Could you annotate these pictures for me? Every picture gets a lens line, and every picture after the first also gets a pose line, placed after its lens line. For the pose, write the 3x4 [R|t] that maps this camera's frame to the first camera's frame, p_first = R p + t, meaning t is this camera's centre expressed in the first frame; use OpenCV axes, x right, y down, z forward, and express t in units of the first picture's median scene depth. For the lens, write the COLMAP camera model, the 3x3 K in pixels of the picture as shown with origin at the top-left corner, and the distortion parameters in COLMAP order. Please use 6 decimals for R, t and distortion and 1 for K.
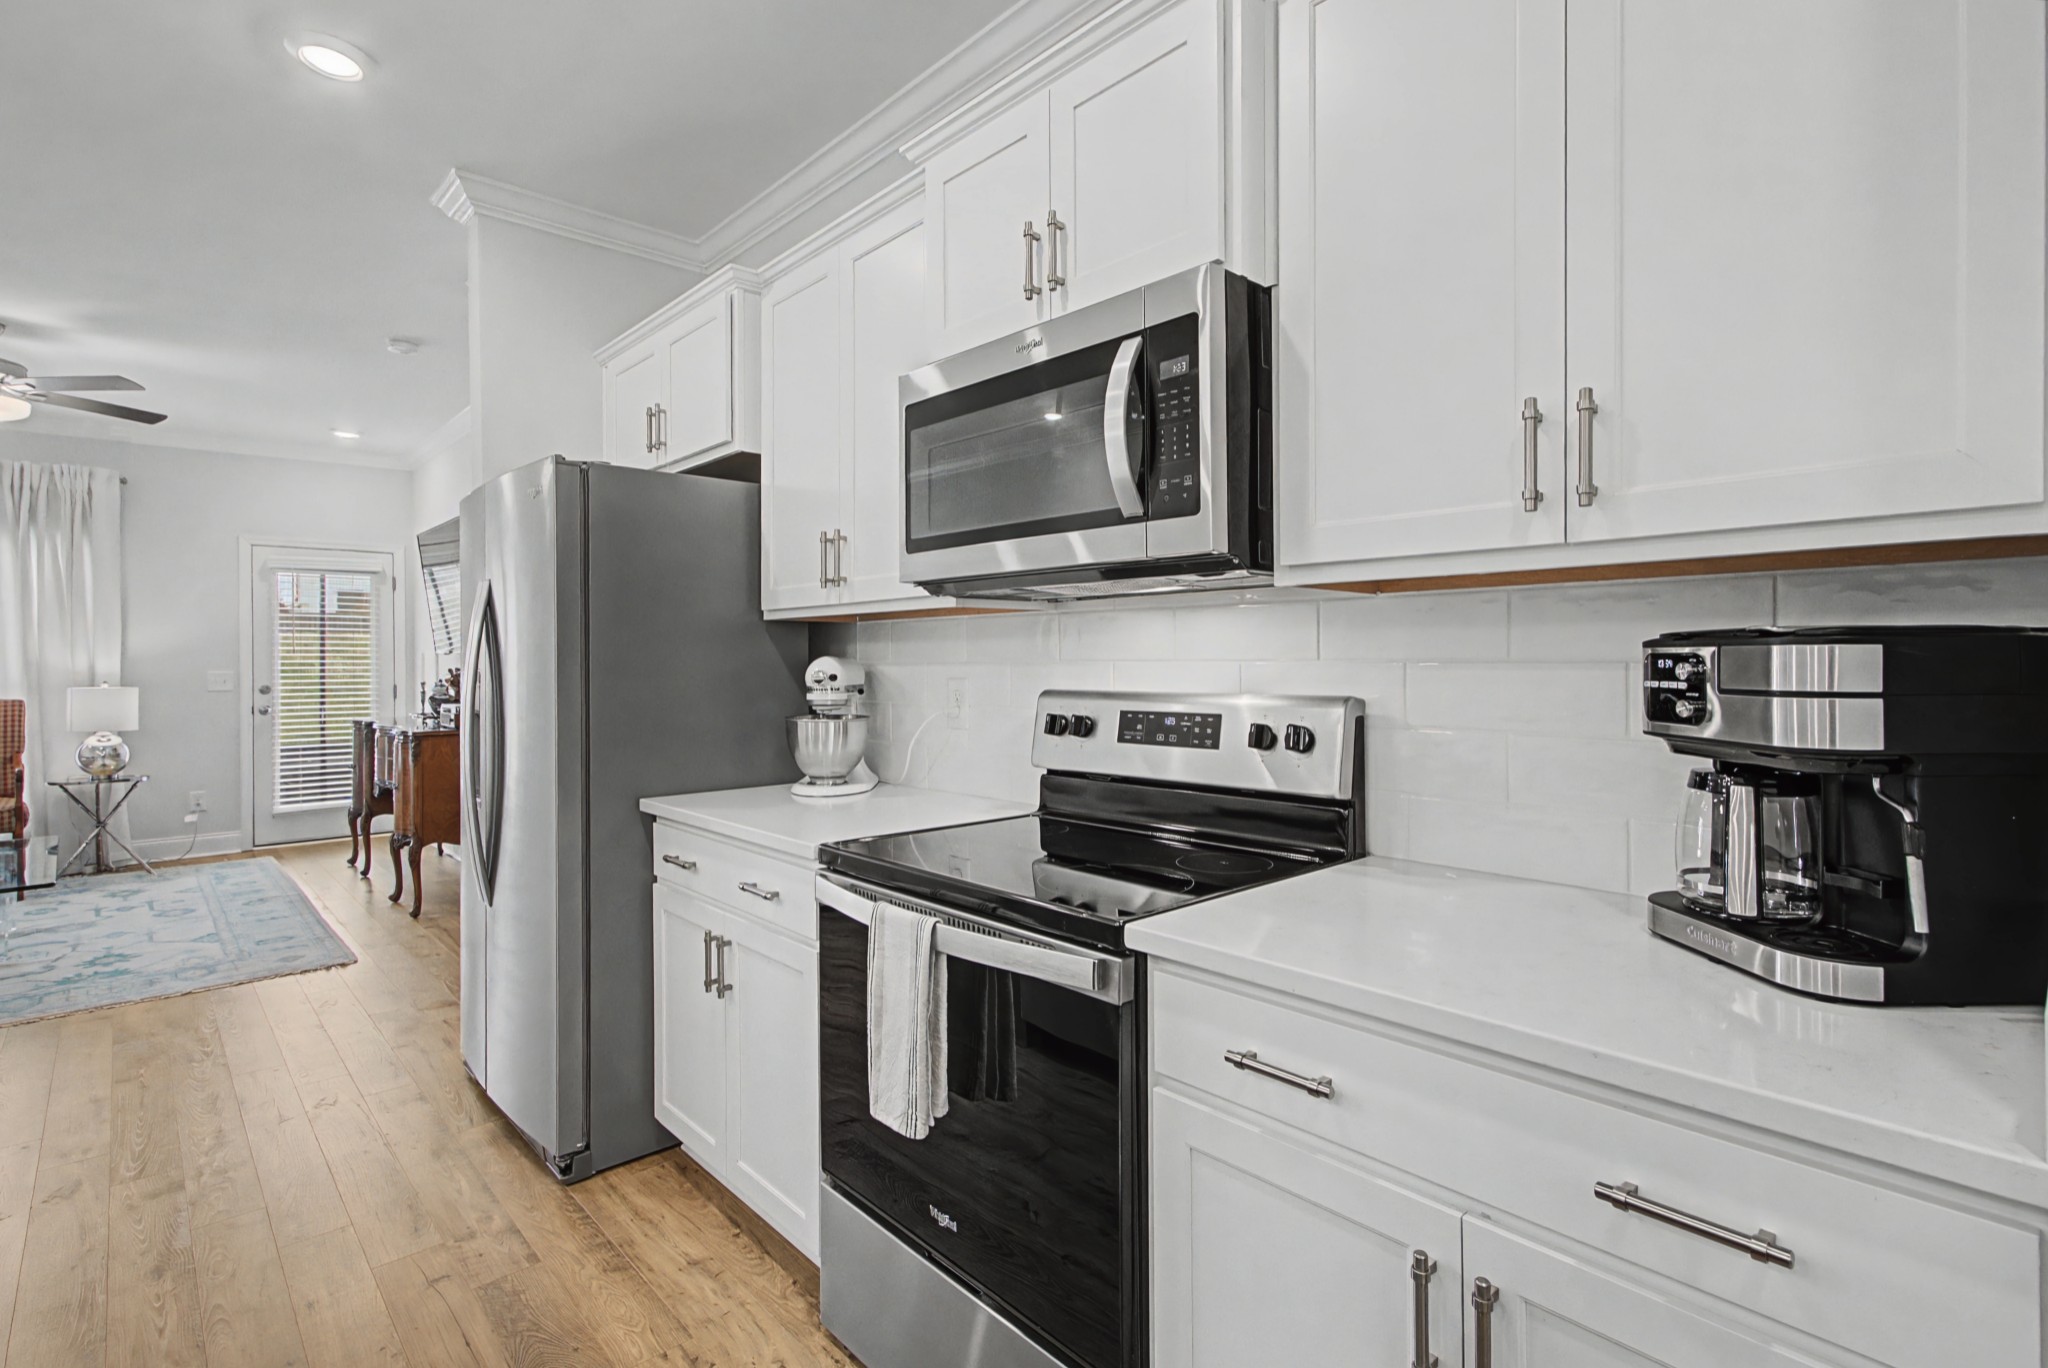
lens RADIAL K [[965.5, 0, 1015.3], [0, 965.5, 666.2], [0, 0, 1]] dist [-0.004038, -0.000431]
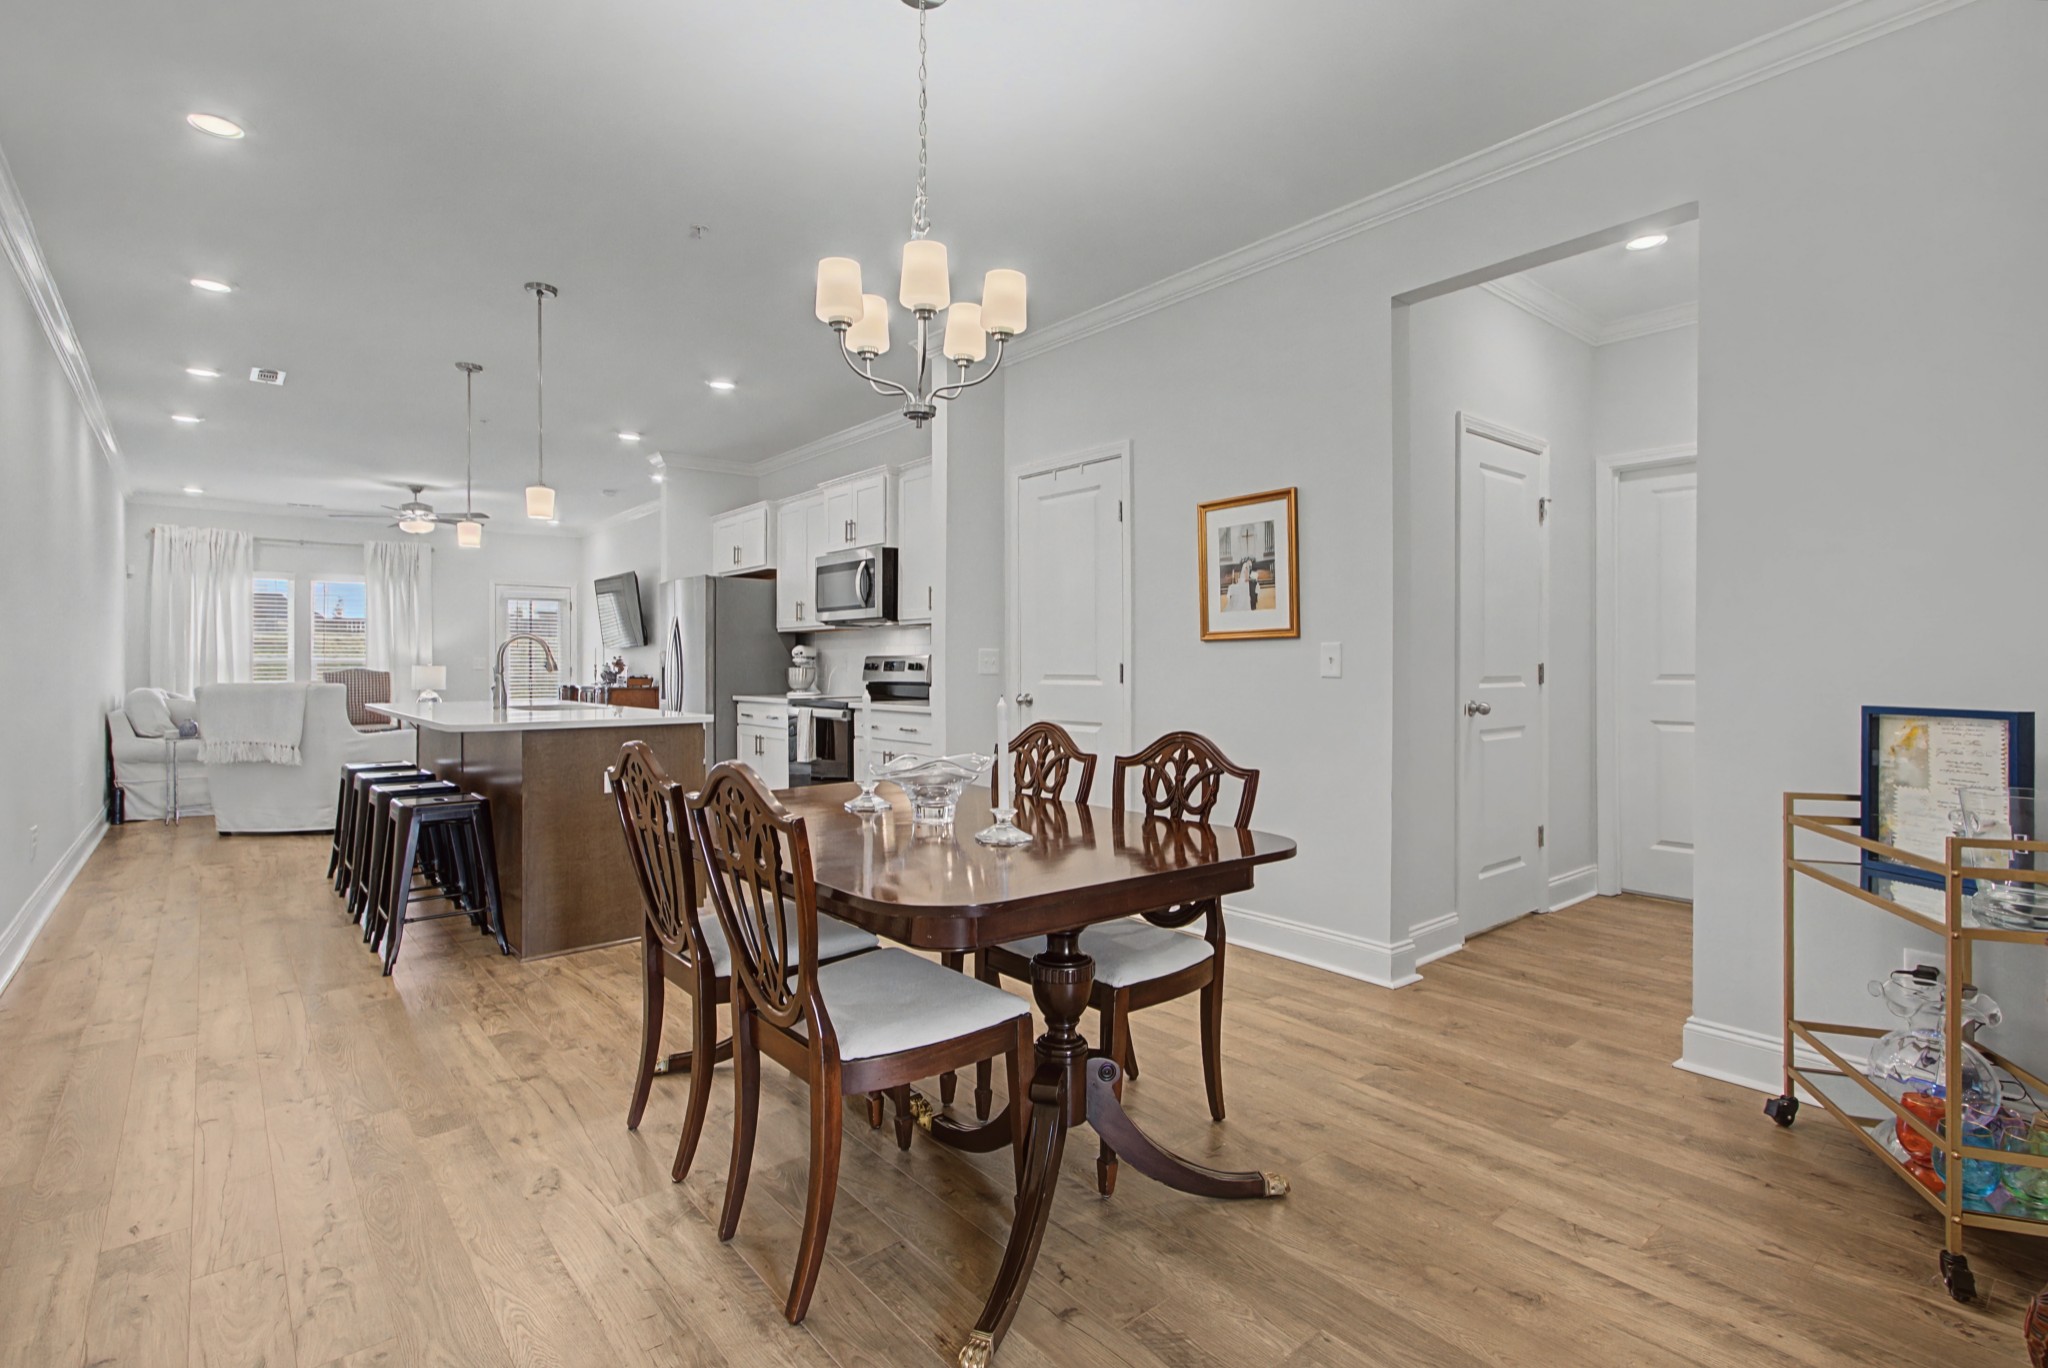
lens RADIAL K [[965.5, 0, 1032.1], [0, 965.5, 680.3], [0, 0, 1]] dist [-0.004038, -0.000431]
pose [[0.999204, 0.006940, -0.039294, 0.578872], [-0.006675, 0.999954, 0.006889, 0.066594], [0.039340, -0.006621, 0.999204, -1.734439]]
